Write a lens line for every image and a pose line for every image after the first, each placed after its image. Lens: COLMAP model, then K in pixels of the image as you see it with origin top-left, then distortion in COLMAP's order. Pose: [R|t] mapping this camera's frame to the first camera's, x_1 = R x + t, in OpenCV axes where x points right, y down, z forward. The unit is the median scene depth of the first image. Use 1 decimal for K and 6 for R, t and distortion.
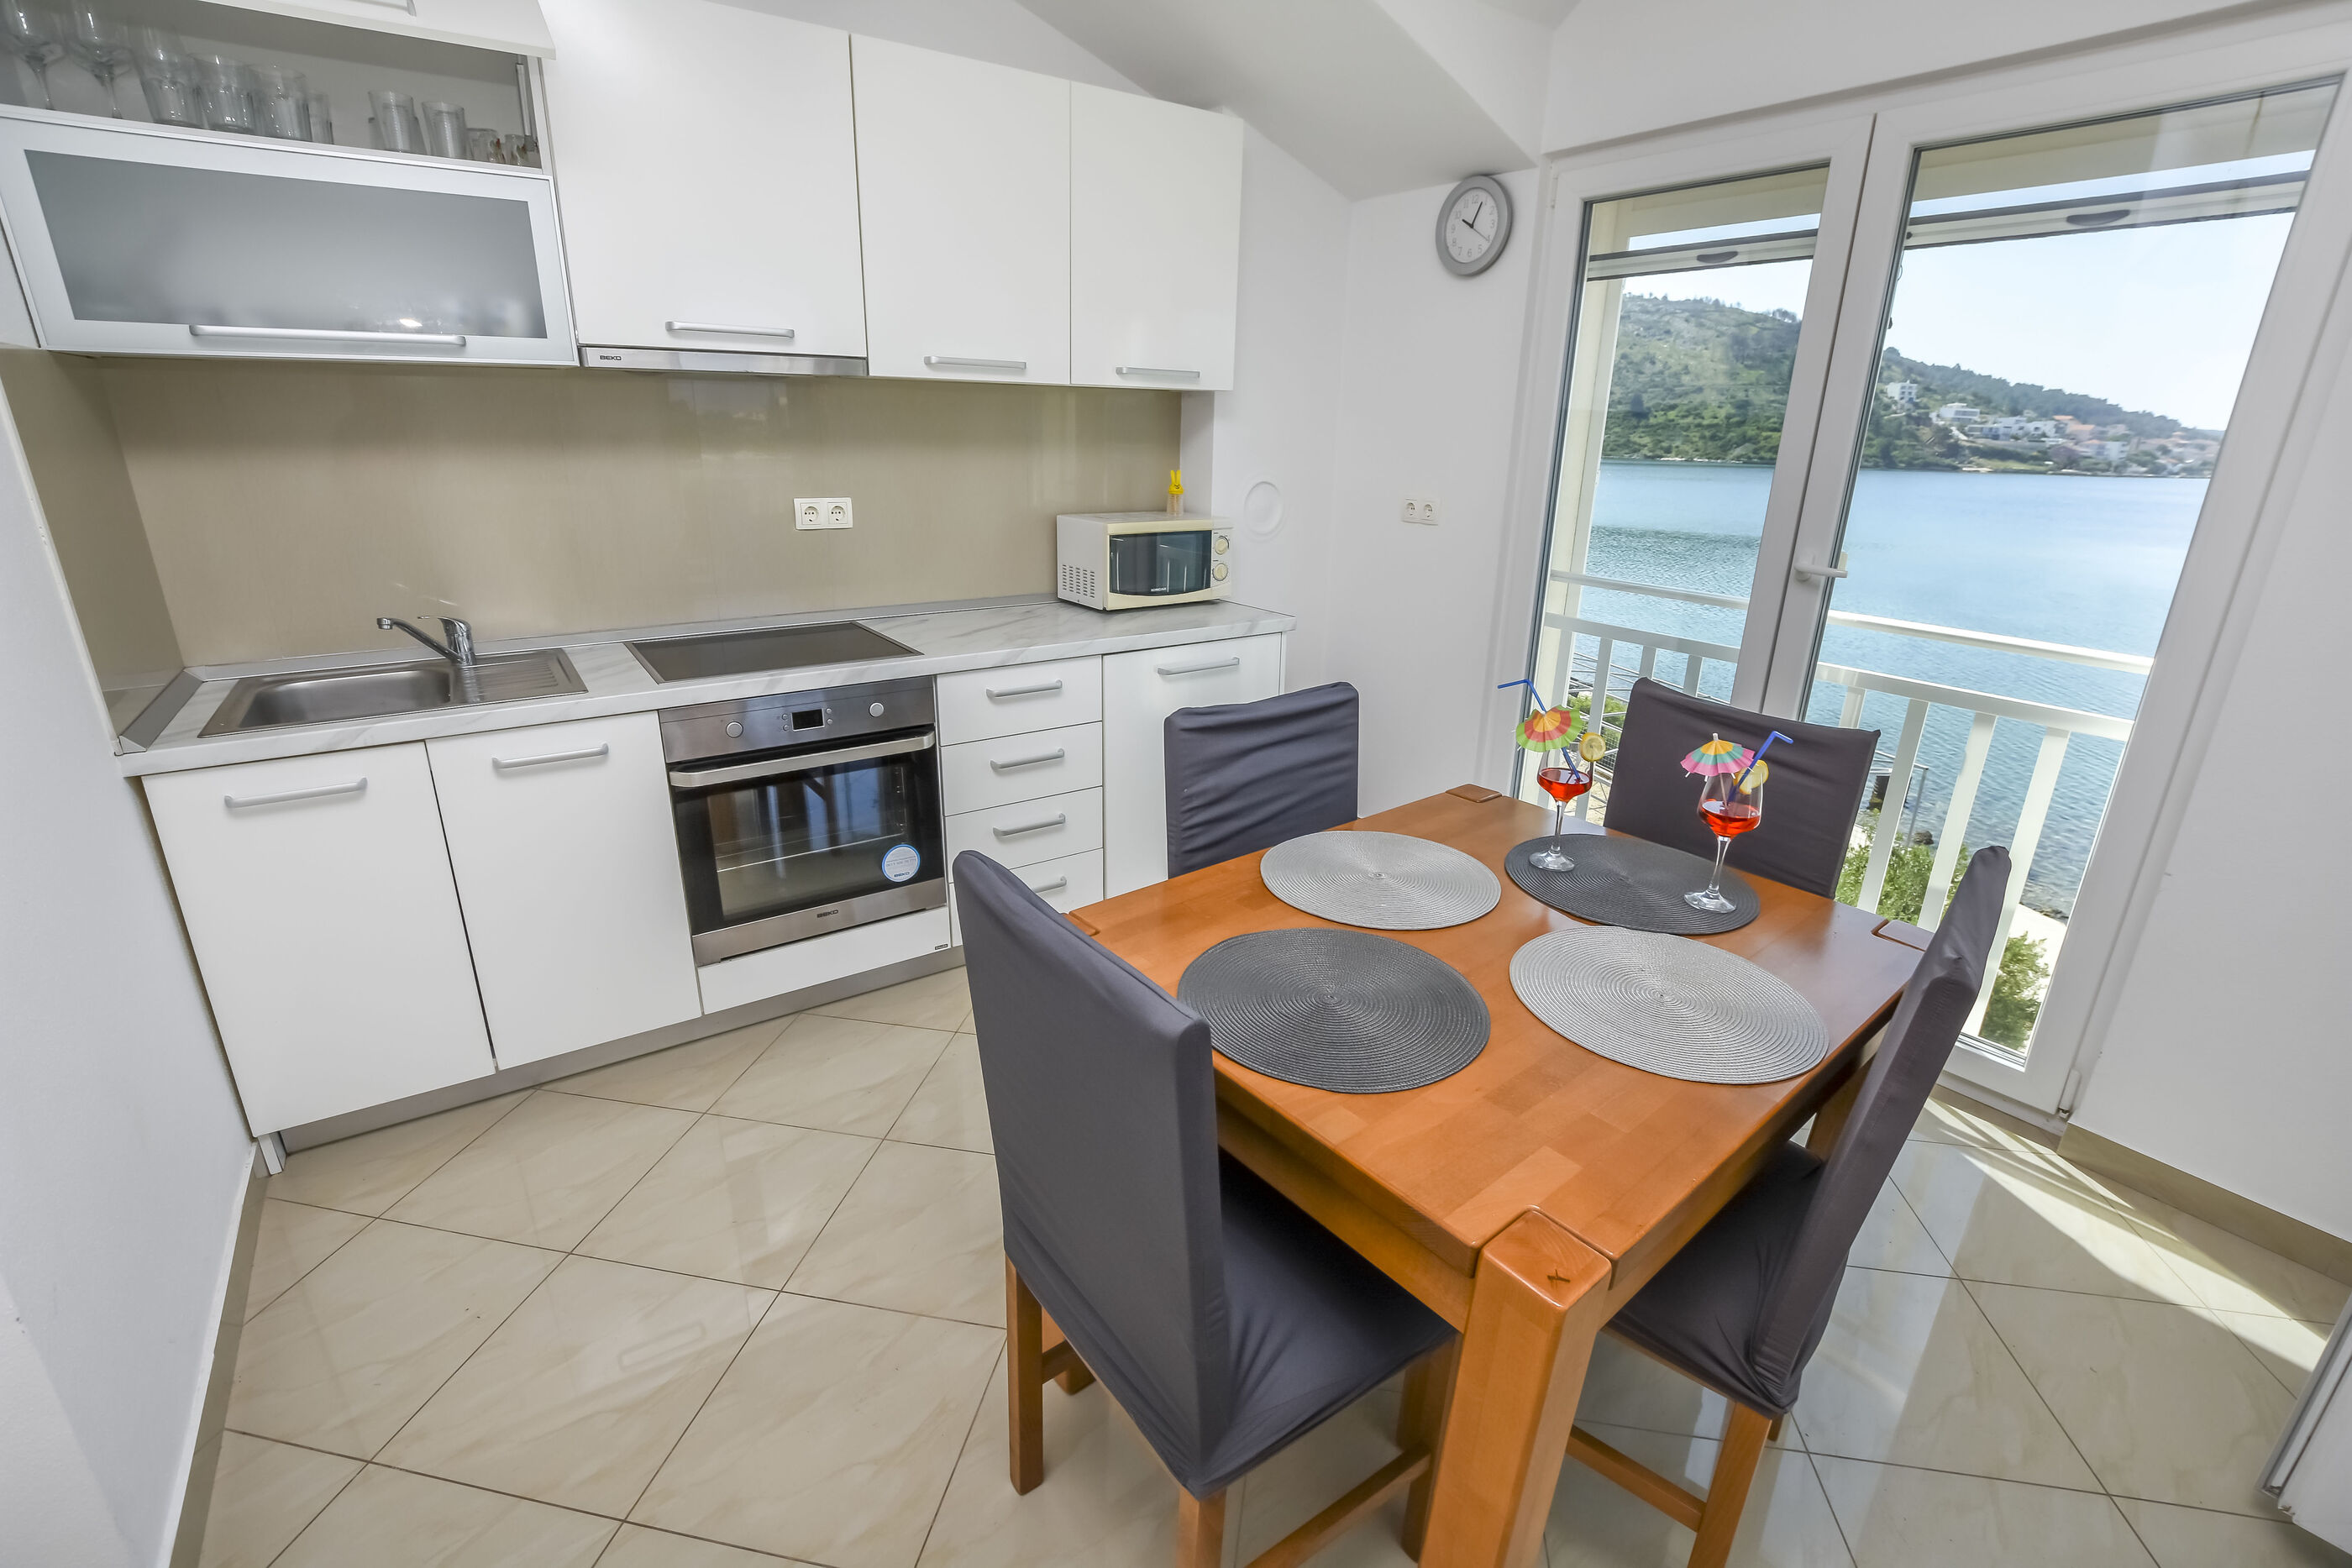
lens RADIAL K [[1001.9, 0, 1176.0], [0, 1001.9, 784.0], [0, 0, 1]] dist [-0.017632, -0.000927]
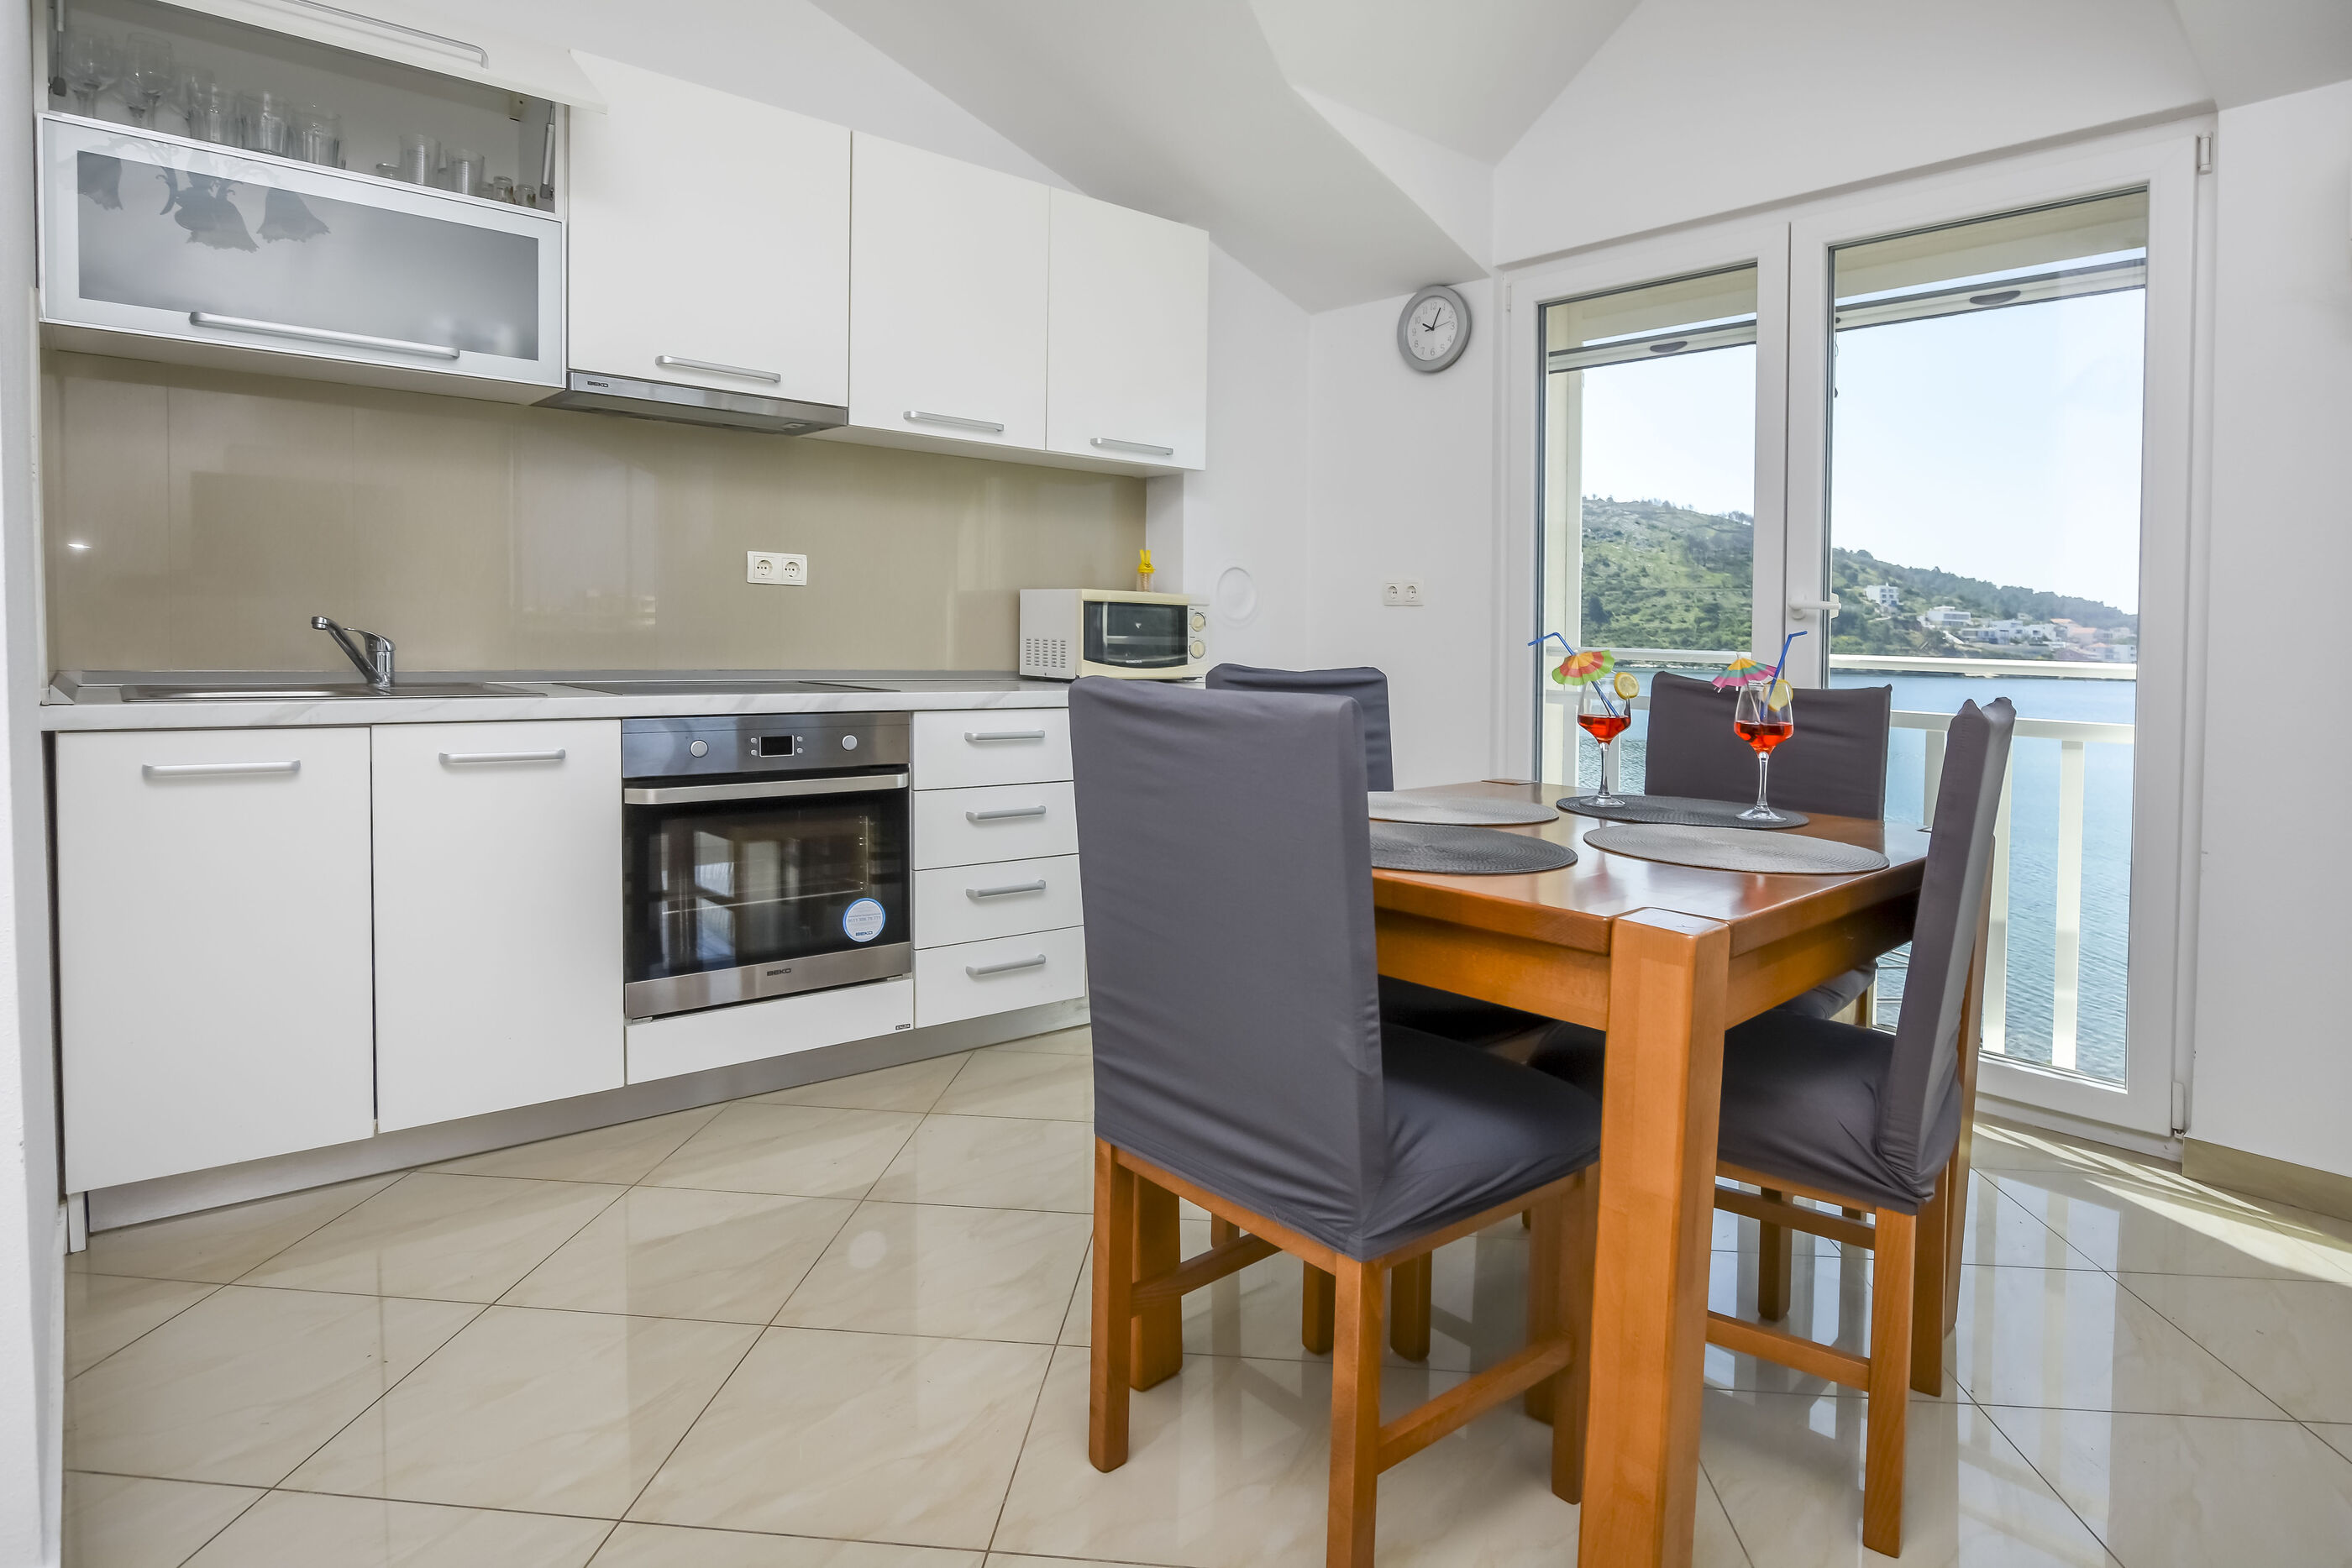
lens RADIAL K [[1431.7, 0, 1110.5], [0, 1431.7, 781.2], [0, 0, 1]] dist [-0.006050, -0.002561]
pose [[0.995664, 0.005345, 0.092873, -0.168813], [0.024818, 0.946902, -0.320564, 0.348107], [-0.089655, 0.321479, 0.942663, -0.211447]]
